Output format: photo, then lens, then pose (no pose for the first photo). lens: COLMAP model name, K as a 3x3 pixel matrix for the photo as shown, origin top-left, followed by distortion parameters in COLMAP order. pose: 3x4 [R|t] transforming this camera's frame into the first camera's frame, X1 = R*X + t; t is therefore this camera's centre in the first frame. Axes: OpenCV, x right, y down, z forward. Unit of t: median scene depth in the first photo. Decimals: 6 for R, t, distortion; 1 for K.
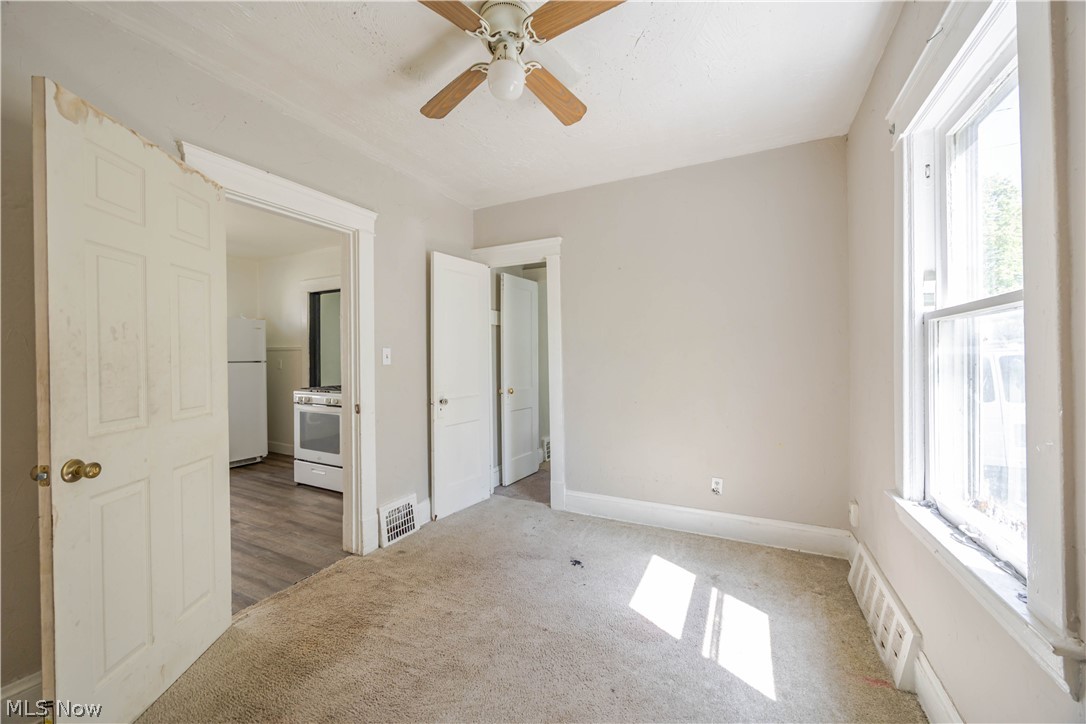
lens RADIAL K [[411.3, 0, 543.5], [0, 411.3, 359.1], [0, 0, 1]] dist [-0.001059, 0.000026]
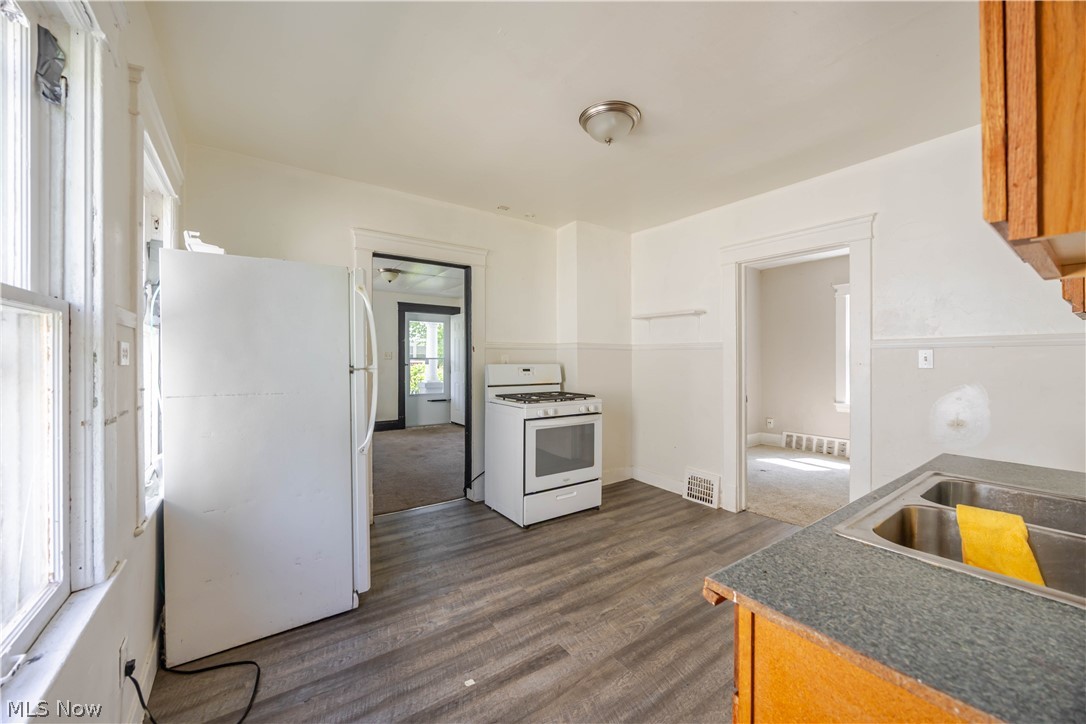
lens RADIAL K [[411.3, 0, 543.5], [0, 411.3, 360.8], [0, 0, 1]] dist [-0.001059, 0.000026]
pose [[0.467335, 0.002027, 0.884078, -2.055965], [0.002206, 0.999992, -0.003459, 0.004119], [-0.884078, 0.003567, 0.467326, 1.024390]]
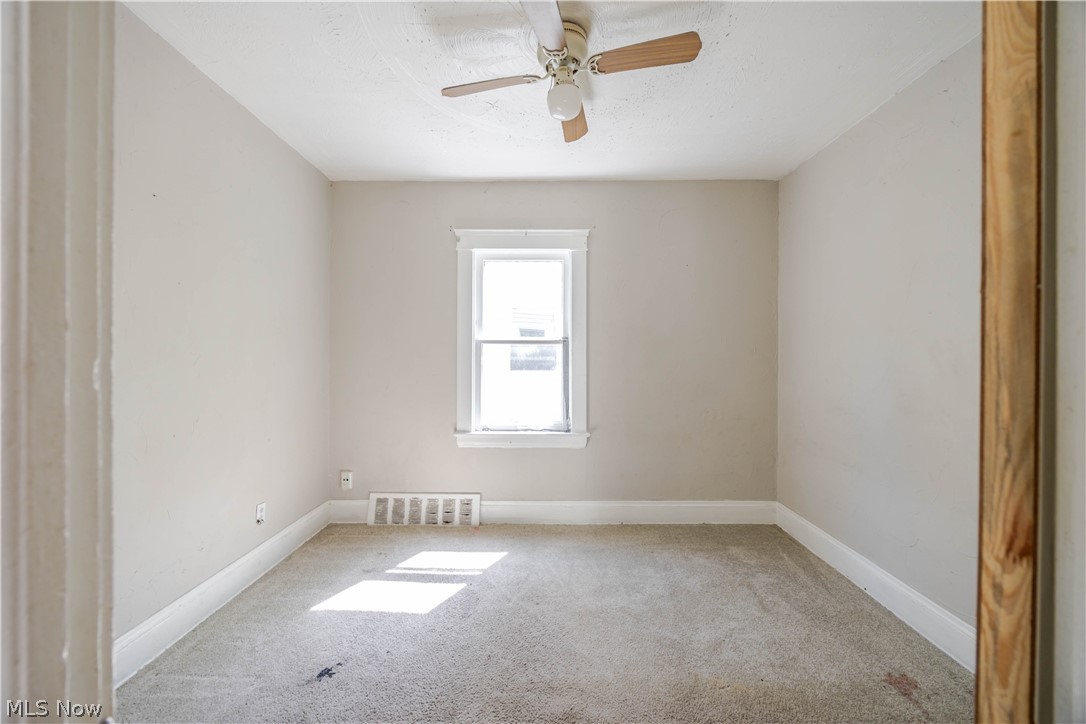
lens RADIAL K [[411.3, 0, 544.0], [0, 411.3, 360.7], [0, 0, 1]] dist [-0.001059, 0.000026]
pose [[-0.438143, -0.000239, 0.898905, -0.663886], [0.000323, 1.000000, 0.000423, 0.000191], [-0.898905, 0.000476, -0.438142, 0.985672]]
